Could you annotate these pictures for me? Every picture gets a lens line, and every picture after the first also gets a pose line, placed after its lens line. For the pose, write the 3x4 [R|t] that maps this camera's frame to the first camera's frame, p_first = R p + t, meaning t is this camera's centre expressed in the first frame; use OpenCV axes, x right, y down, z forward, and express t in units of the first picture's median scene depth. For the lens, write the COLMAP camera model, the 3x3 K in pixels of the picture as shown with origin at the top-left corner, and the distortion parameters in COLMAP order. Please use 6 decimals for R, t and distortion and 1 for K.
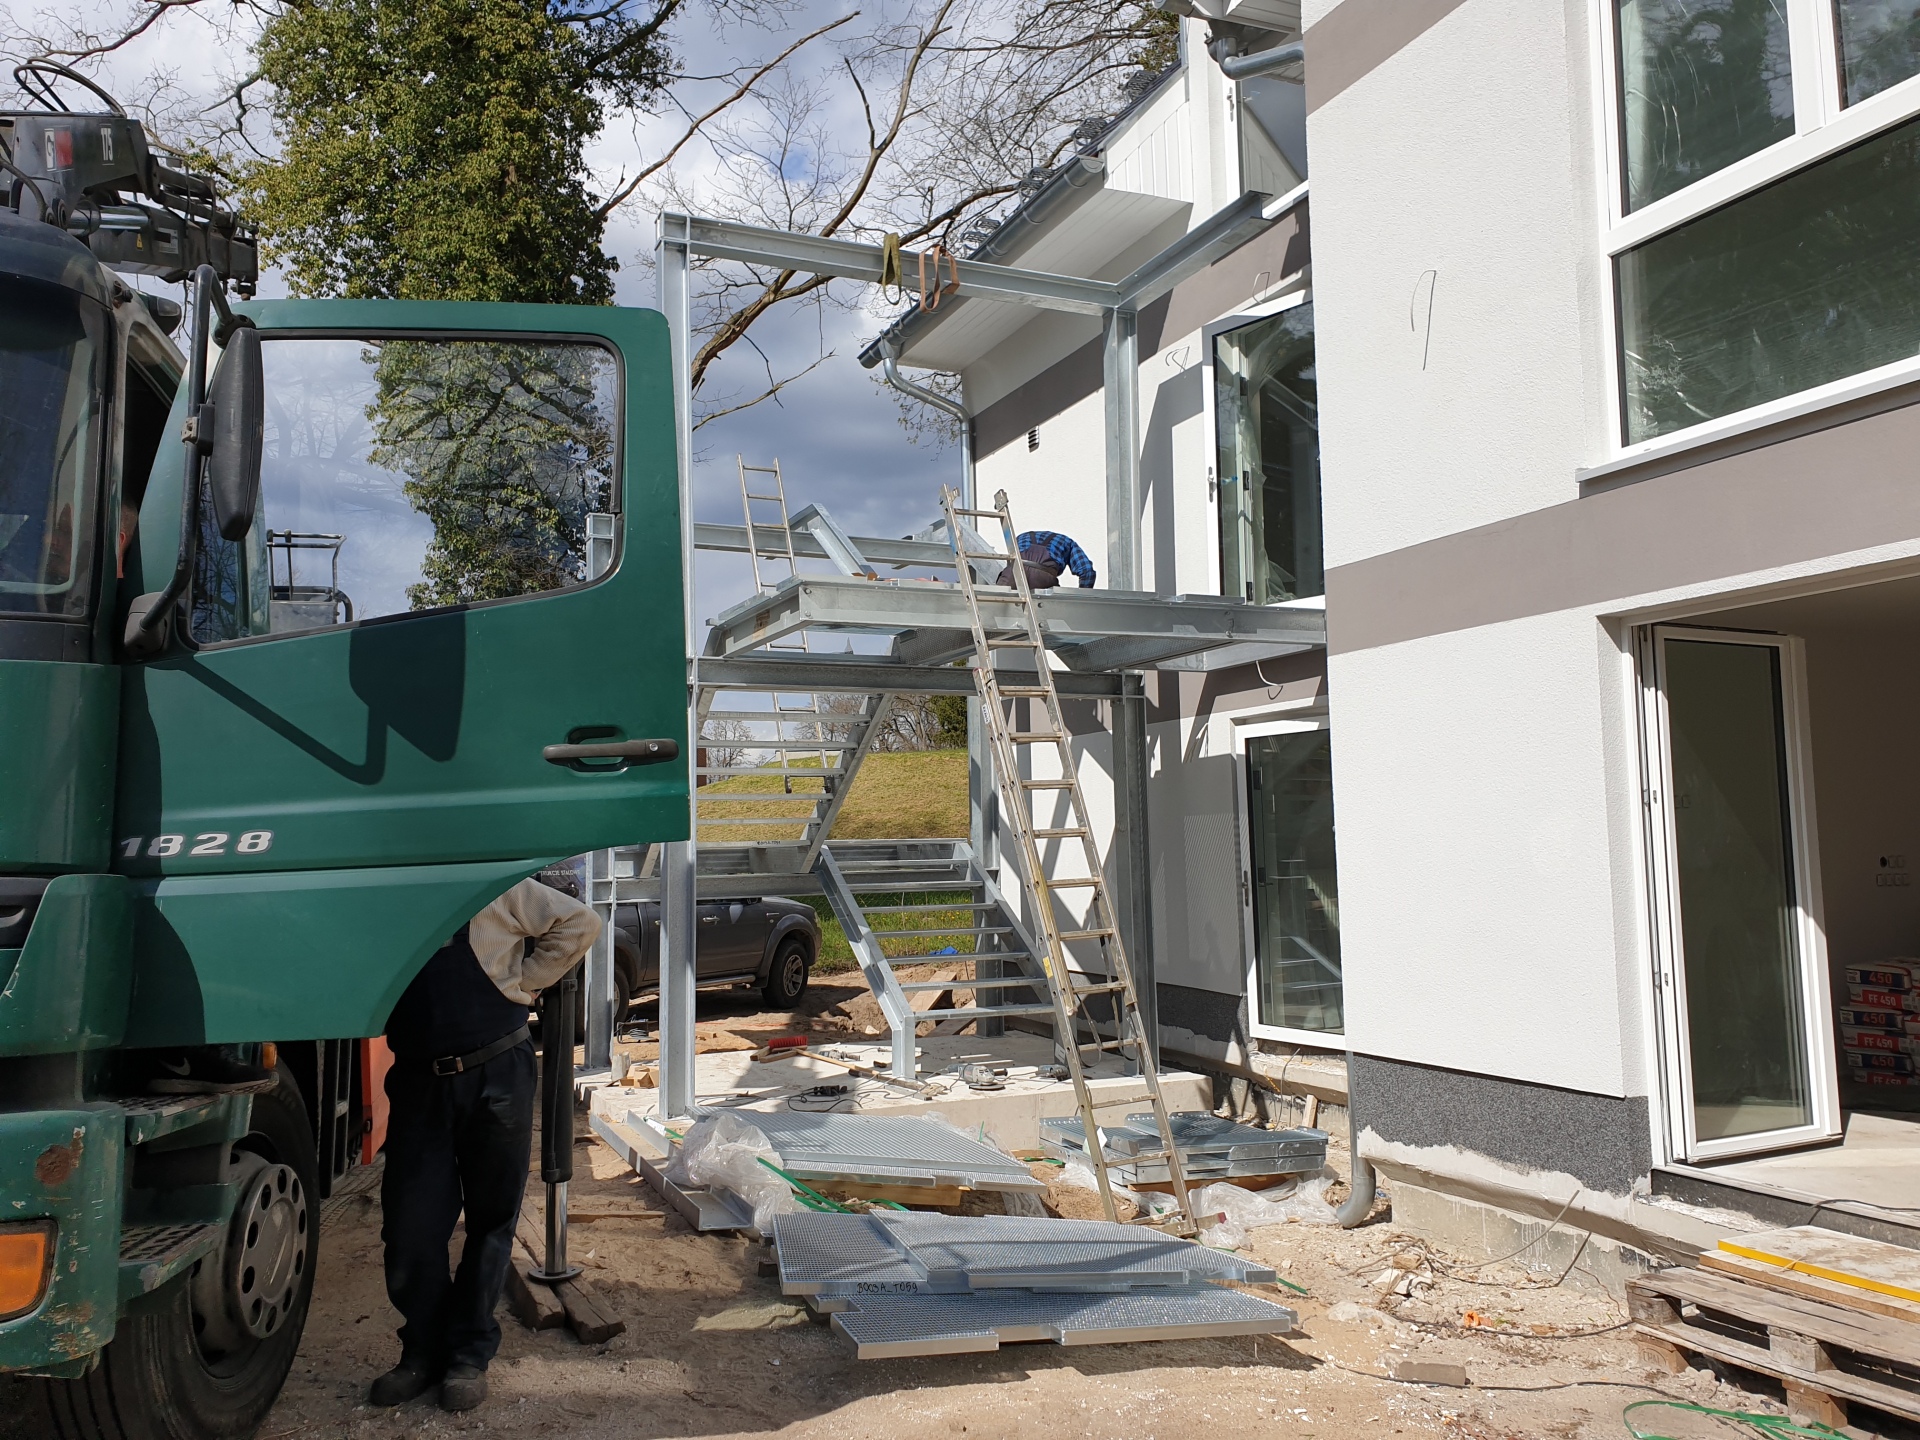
lens RADIAL K [[1509.9, 0, 924.0], [0, 1509.9, 740.7], [0, 0, 1]] dist [0.056133, -0.047003]
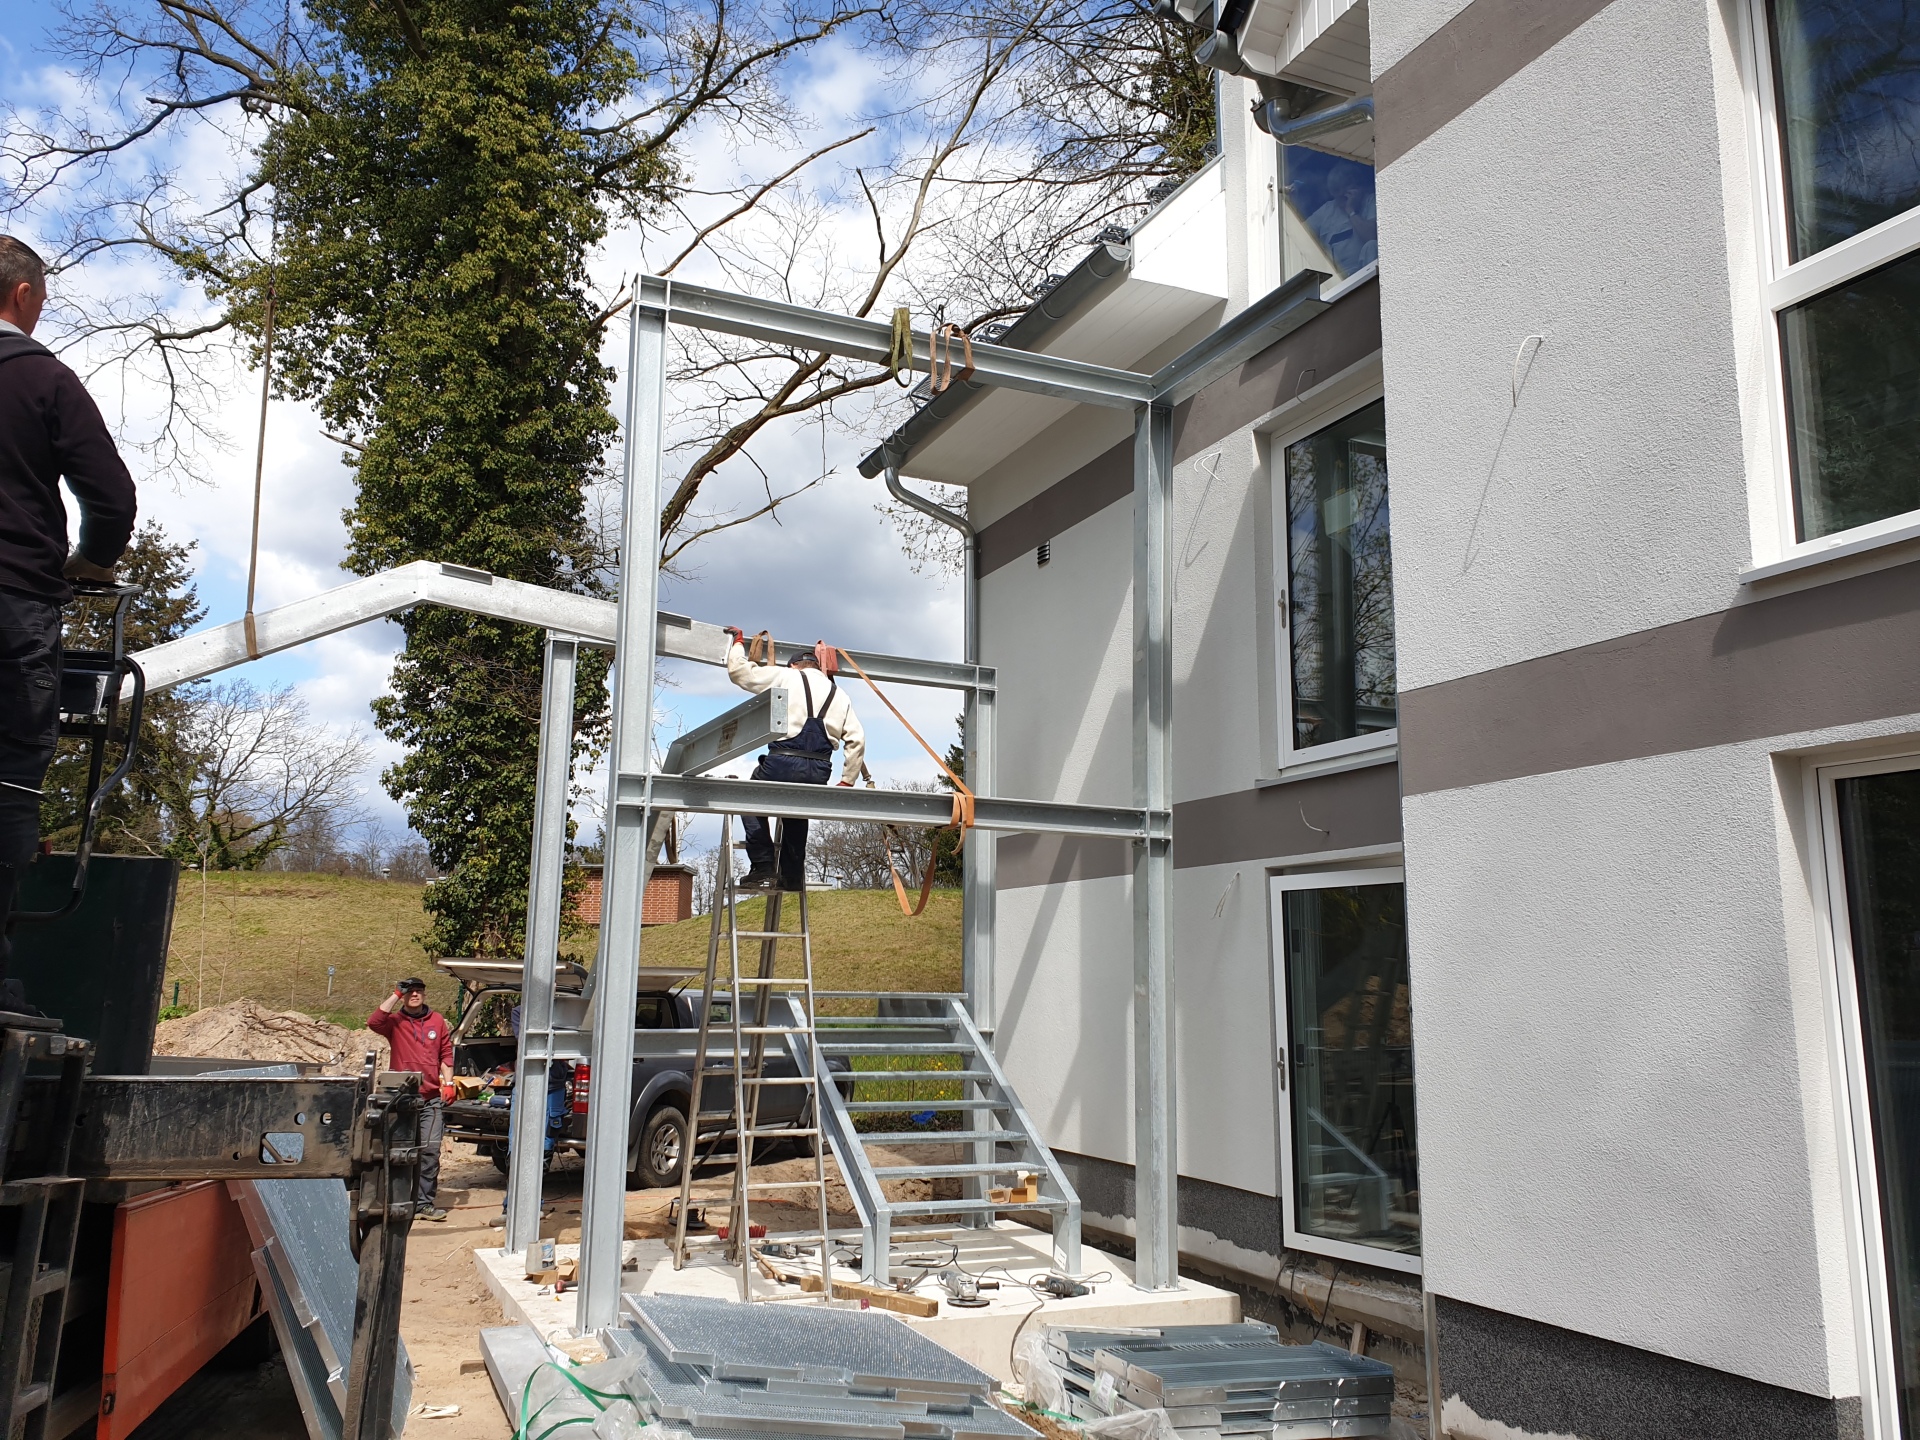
lens RADIAL K [[1509.9, 0, 923.5], [0, 1509.9, 738.0], [0, 0, 1]] dist [0.056133, -0.047003]
pose [[0.999428, 0.033806, 0.000216, 0.003437], [-0.033638, 0.995065, -0.093345, -0.000985], [-0.003370, 0.093284, 0.995634, 0.115232]]
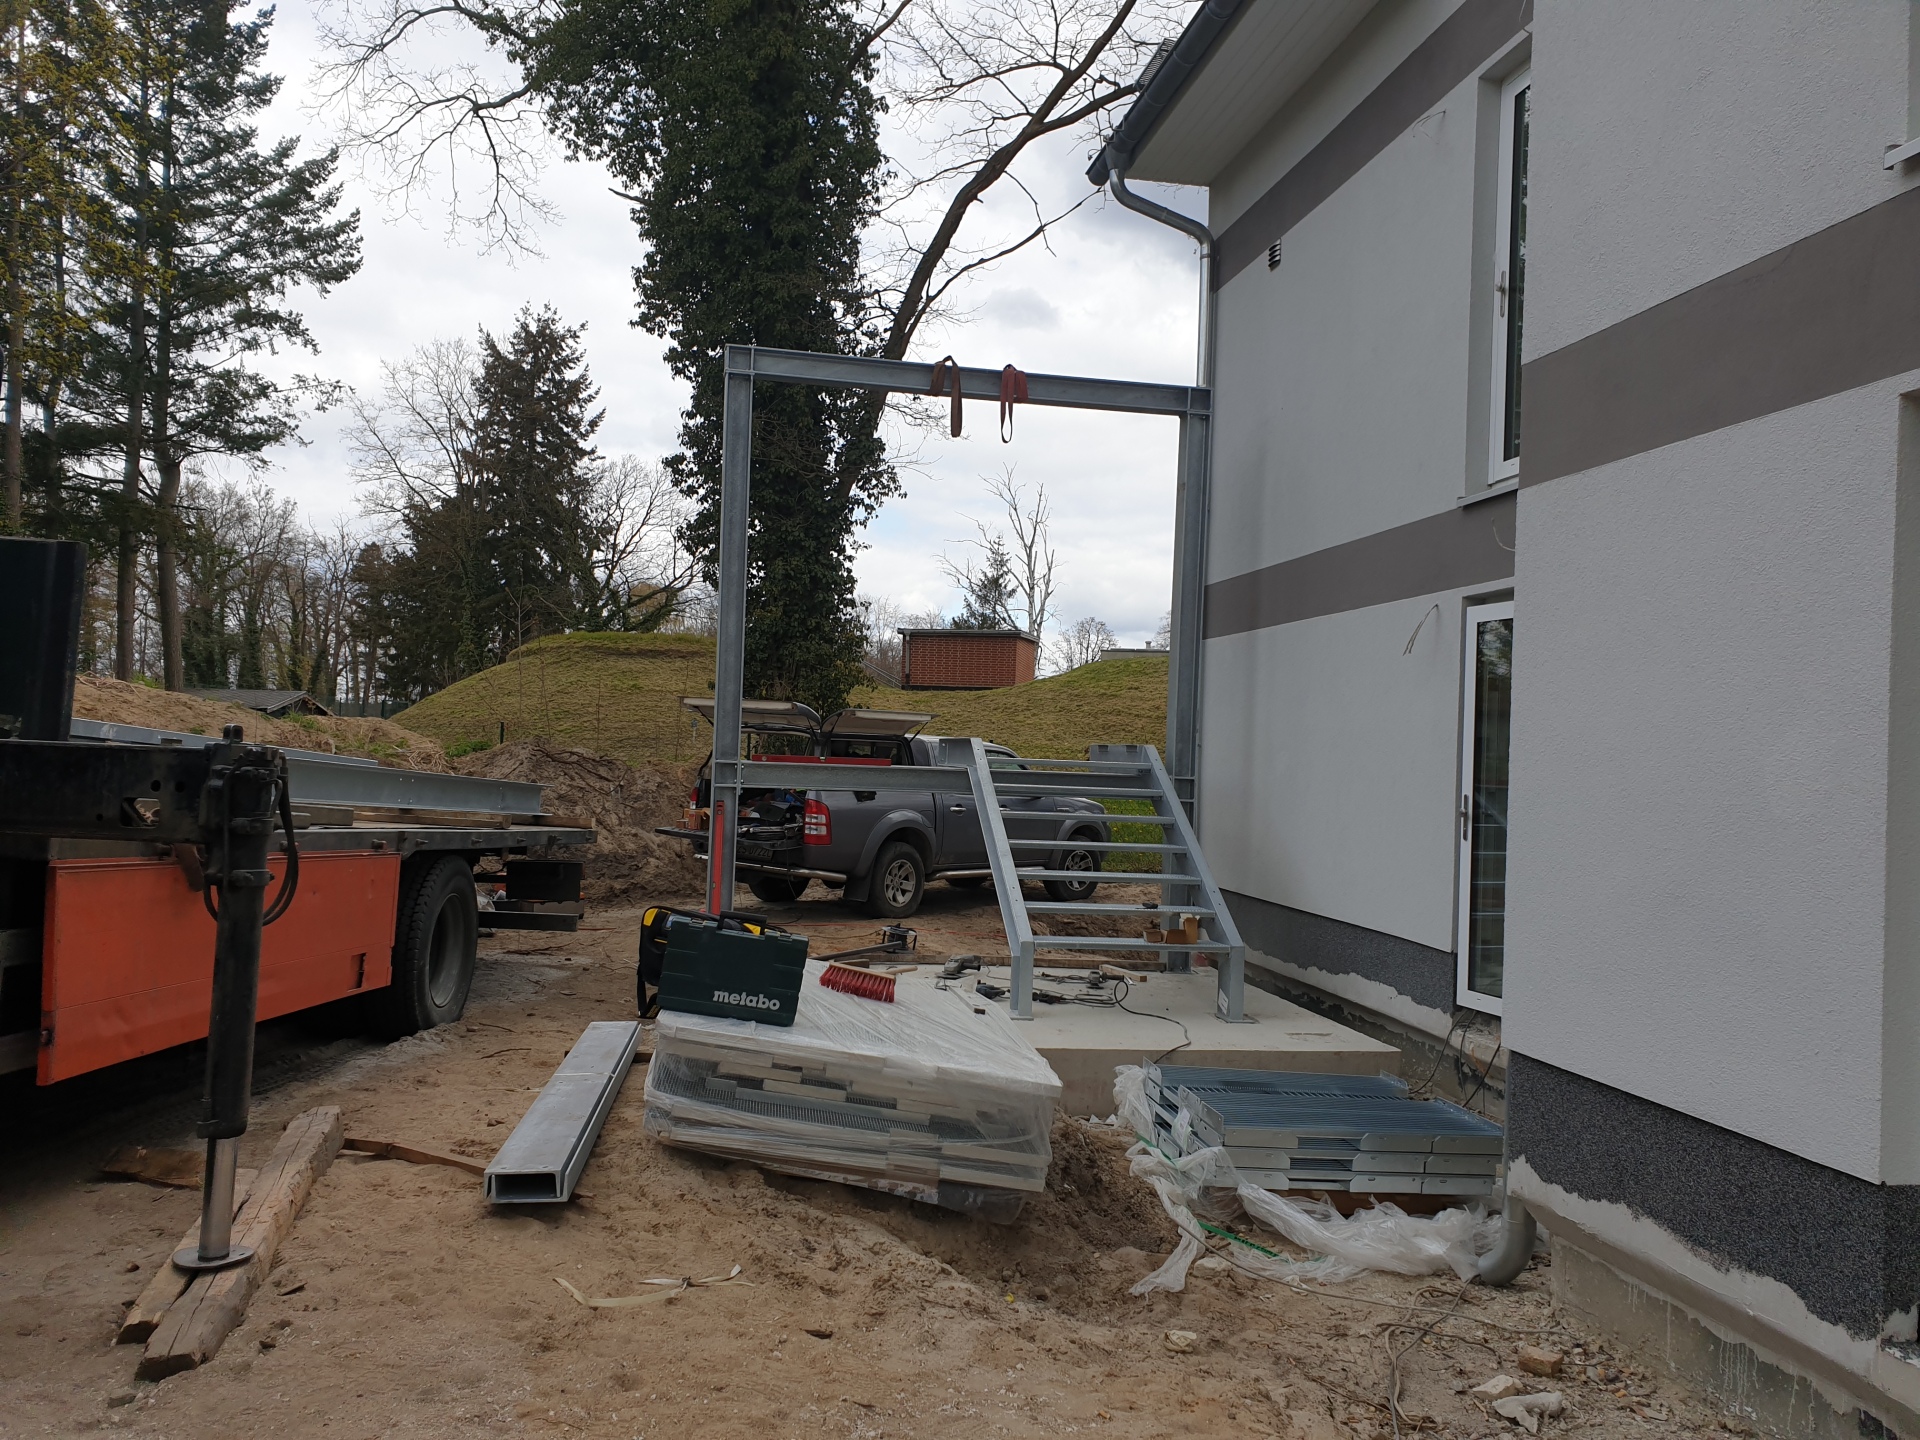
lens RADIAL K [[1509.9, 0, 913.7], [0, 1509.9, 740.5], [0, 0, 1]] dist [0.056133, -0.047003]
pose [[0.968418, 0.052689, -0.243701, 0.113299], [-0.036820, 0.996921, 0.069225, 0.013919], [0.246598, -0.058066, 0.967377, 0.161293]]
